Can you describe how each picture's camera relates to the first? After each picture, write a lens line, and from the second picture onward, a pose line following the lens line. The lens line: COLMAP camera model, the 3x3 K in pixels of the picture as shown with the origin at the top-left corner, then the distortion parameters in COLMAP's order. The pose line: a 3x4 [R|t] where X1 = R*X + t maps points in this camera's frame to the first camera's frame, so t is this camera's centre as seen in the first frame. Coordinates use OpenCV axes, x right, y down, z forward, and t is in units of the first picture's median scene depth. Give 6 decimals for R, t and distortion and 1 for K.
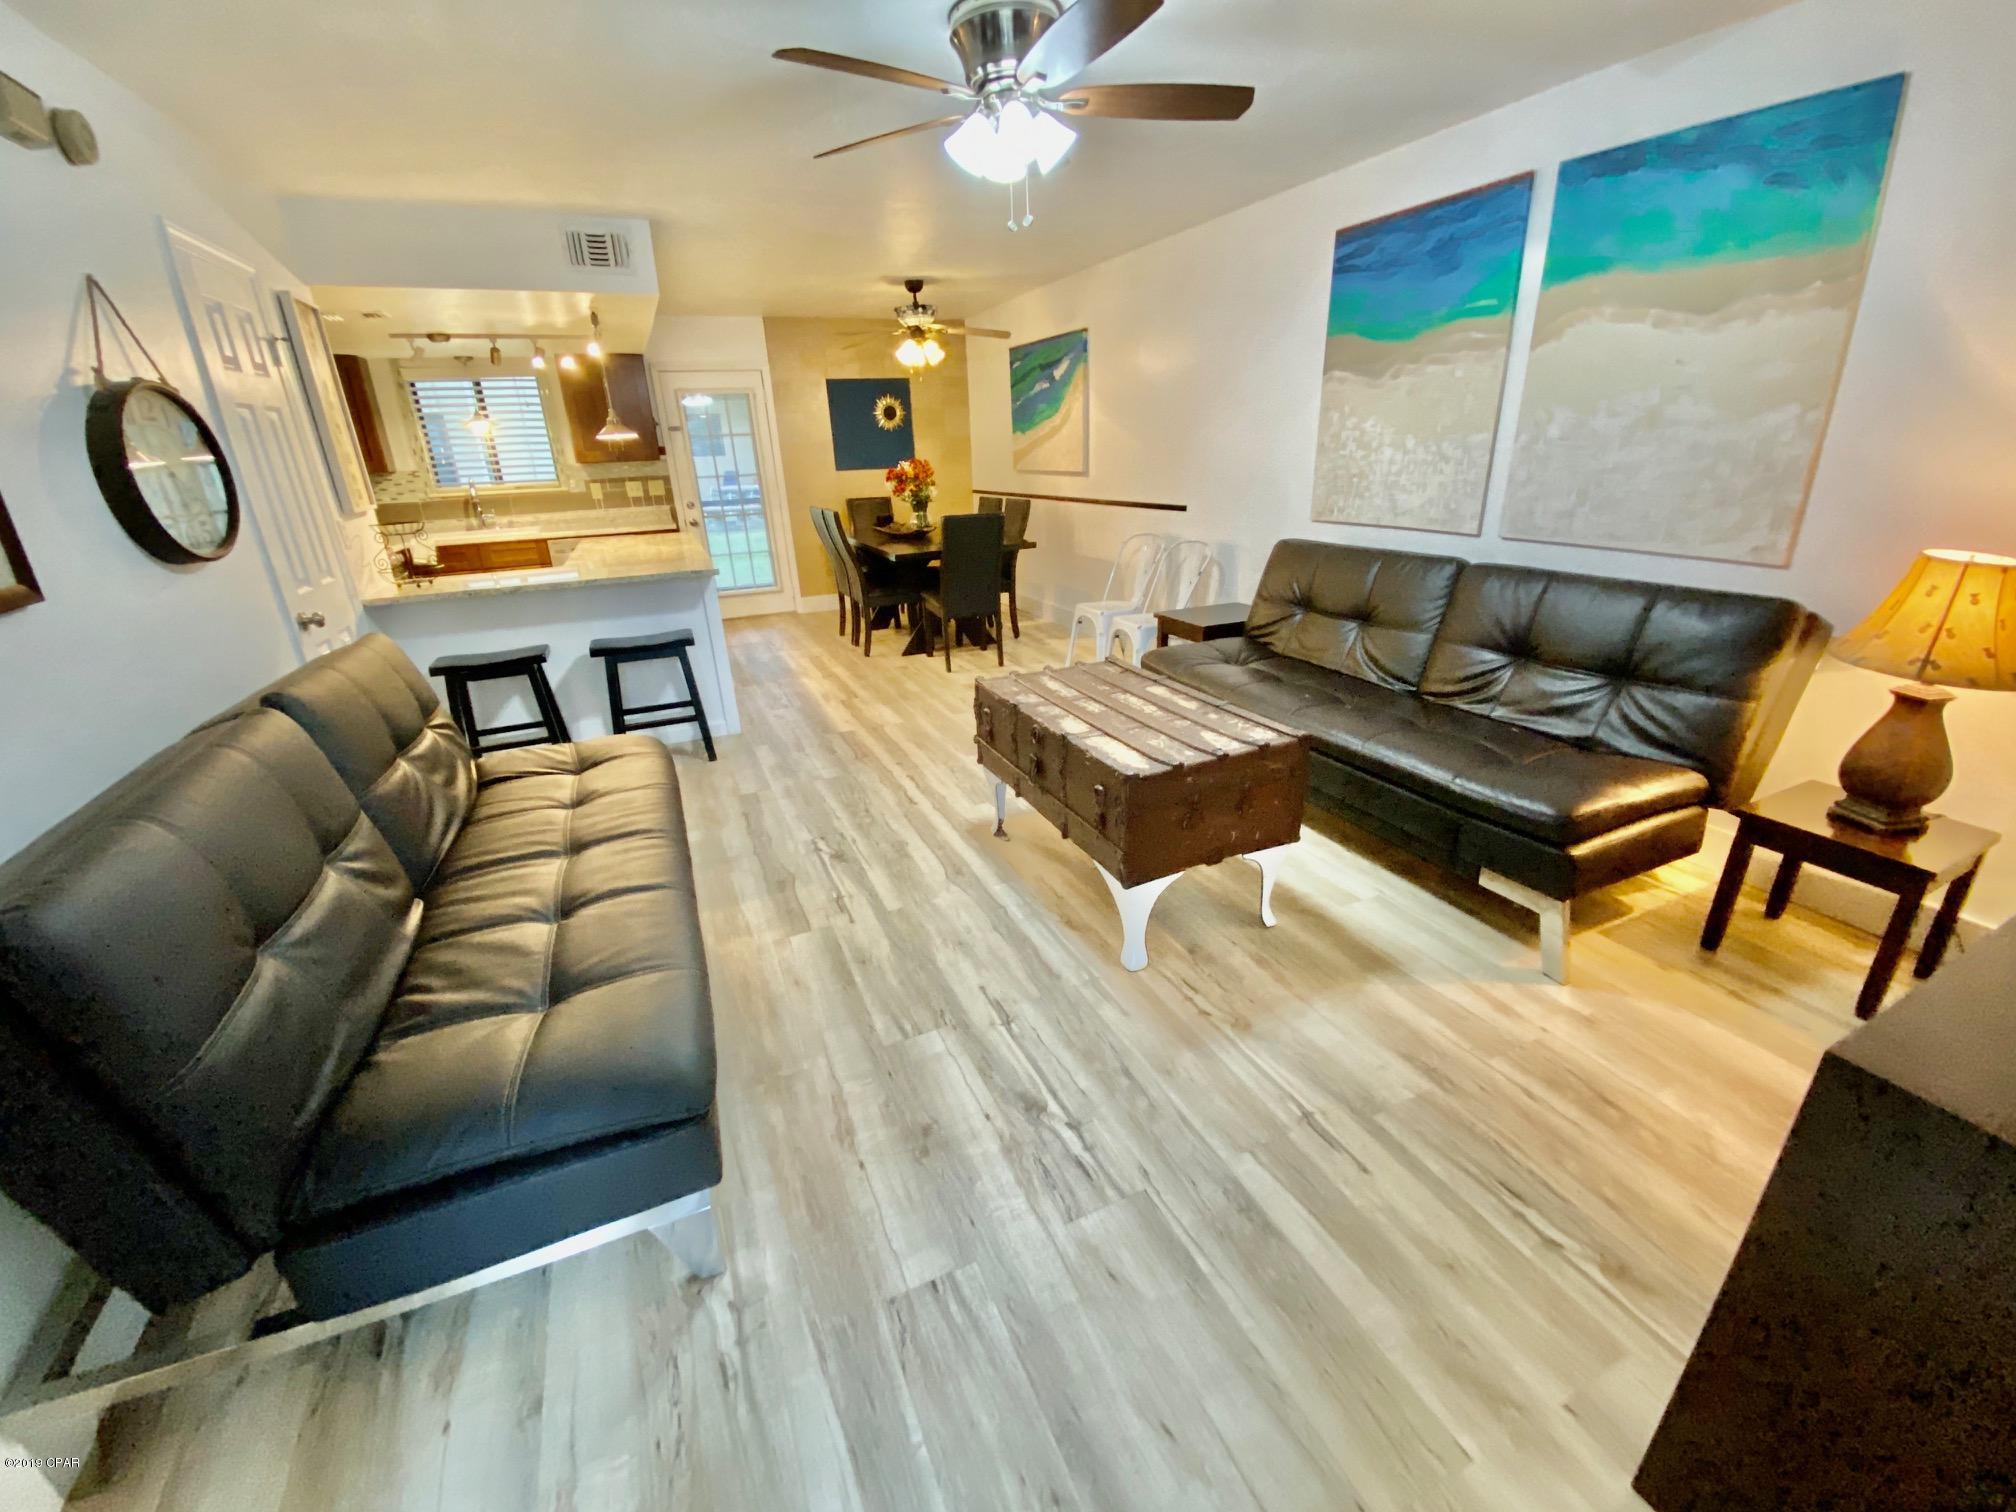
lens RADIAL K [[813.1, 0, 1000.4], [0, 813.1, 760.0], [0, 0, 1]] dist [0.025896, -0.023676]
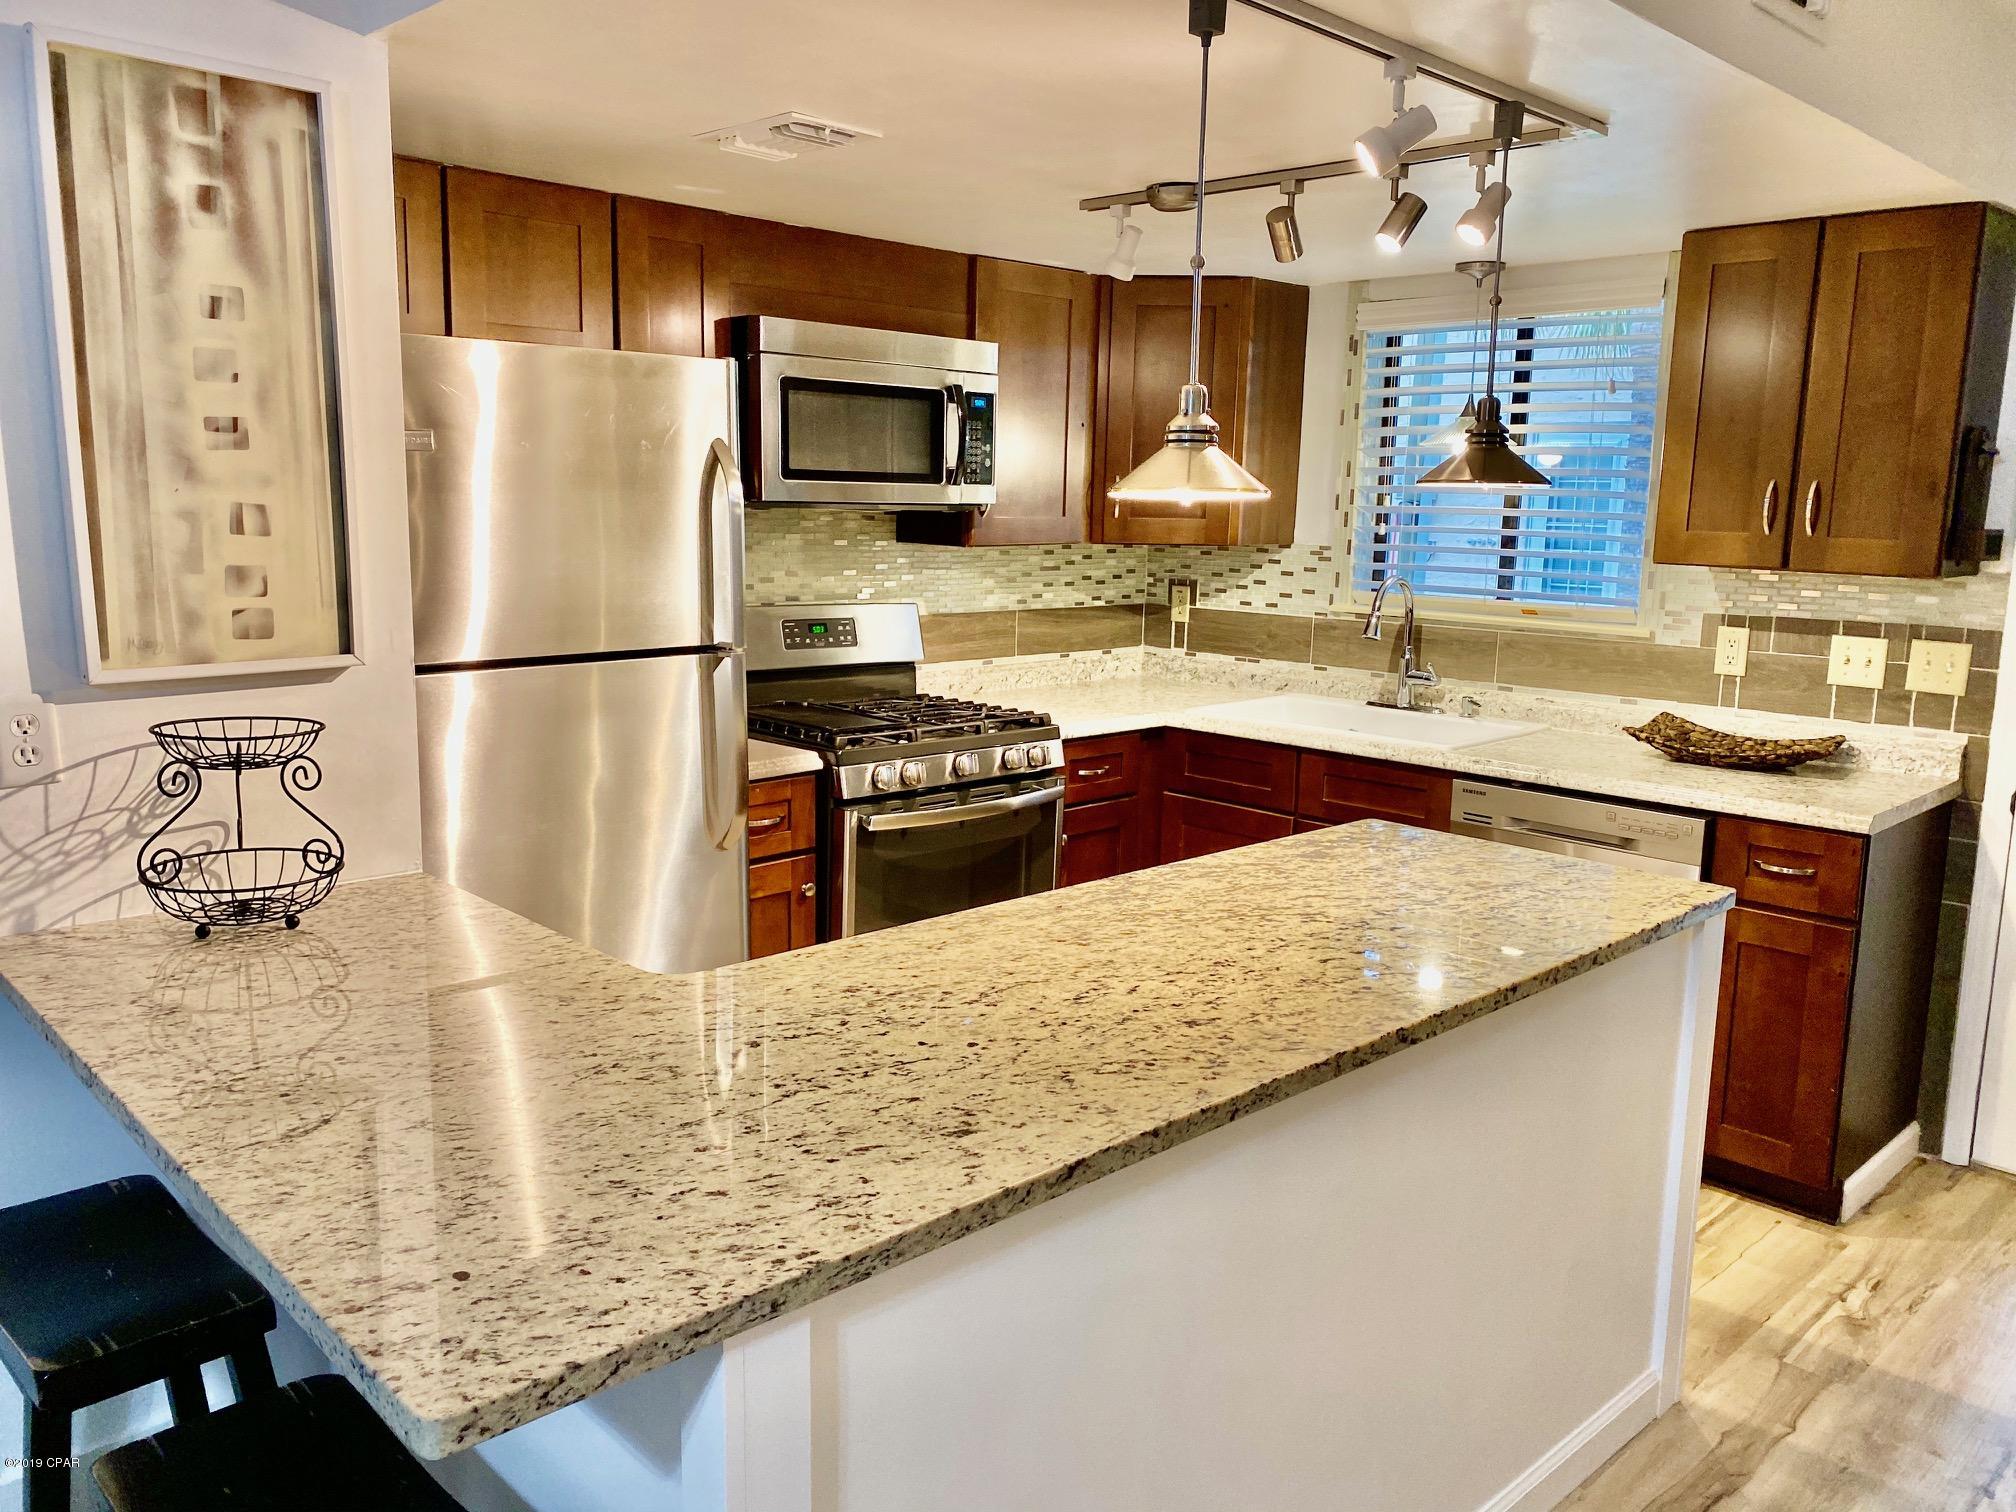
lens RADIAL K [[1535.8, 0, 998.6], [0, 1535.8, 749.7], [0, 0, 1]] dist [0.062563, -0.099281]
pose [[0.358592, 0.196446, -0.912590, -0.107764], [-0.371004, 0.927073, 0.053782, -0.444476], [0.856603, 0.319288, 0.405323, 1.075927]]
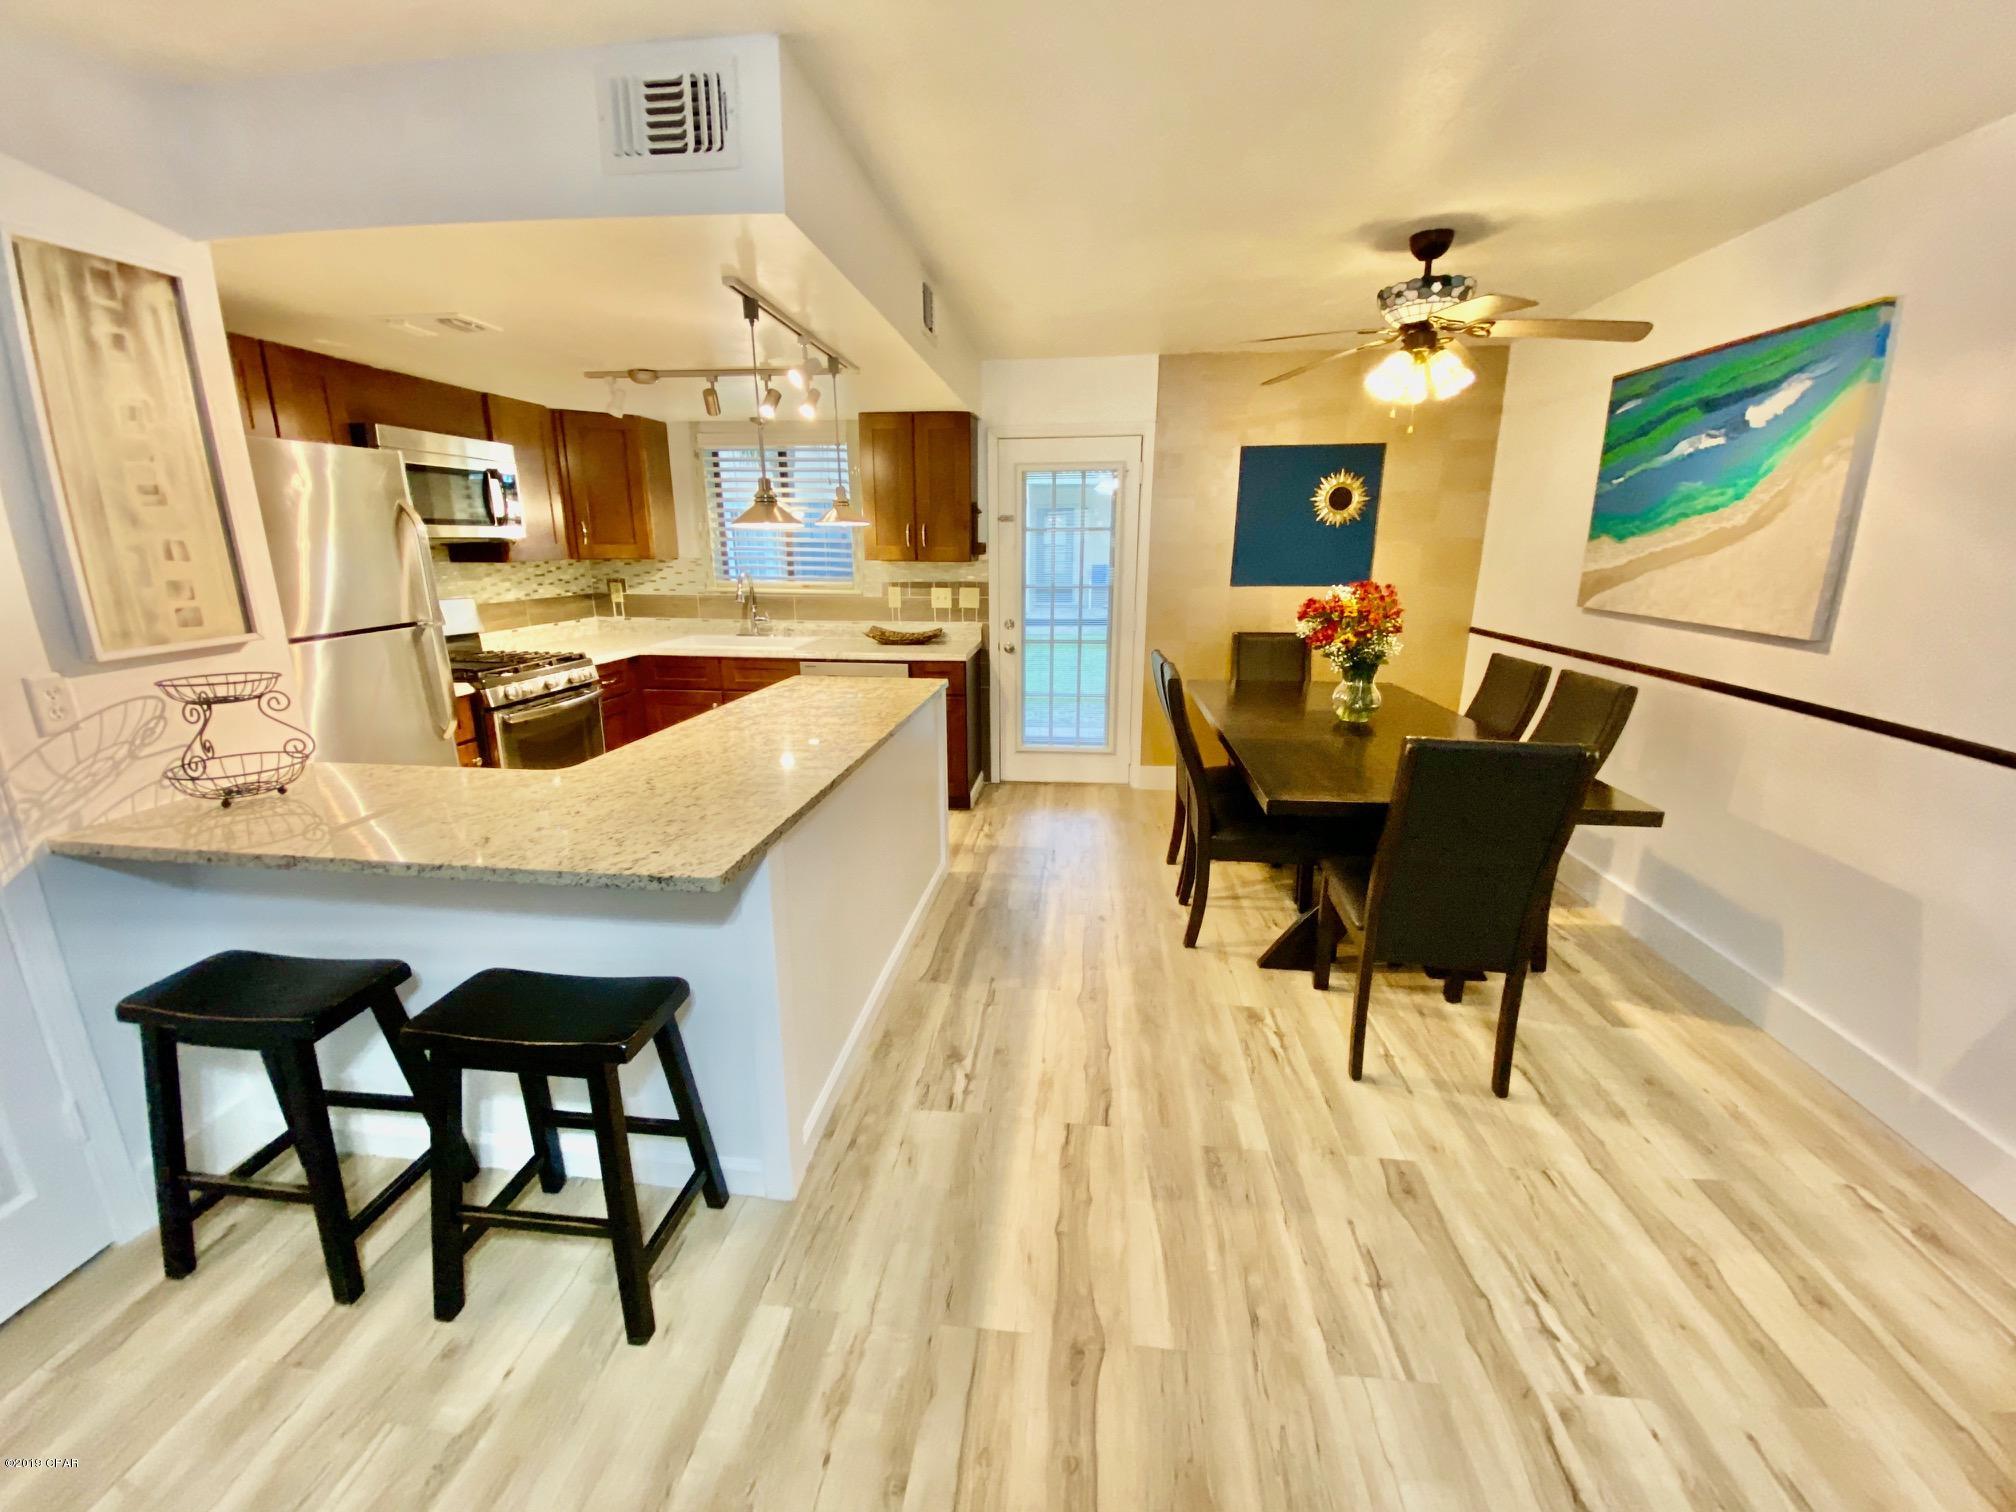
lens RADIAL K [[813.1, 0, 1000.4], [0, 813.1, 760.0], [0, 0, 1]] dist [0.025896, -0.023676]
pose [[0.867540, 0.164178, -0.469489, -0.081587], [-0.211010, 0.976279, -0.048511, -0.336399], [0.450388, 0.141152, 0.881605, 0.830363]]
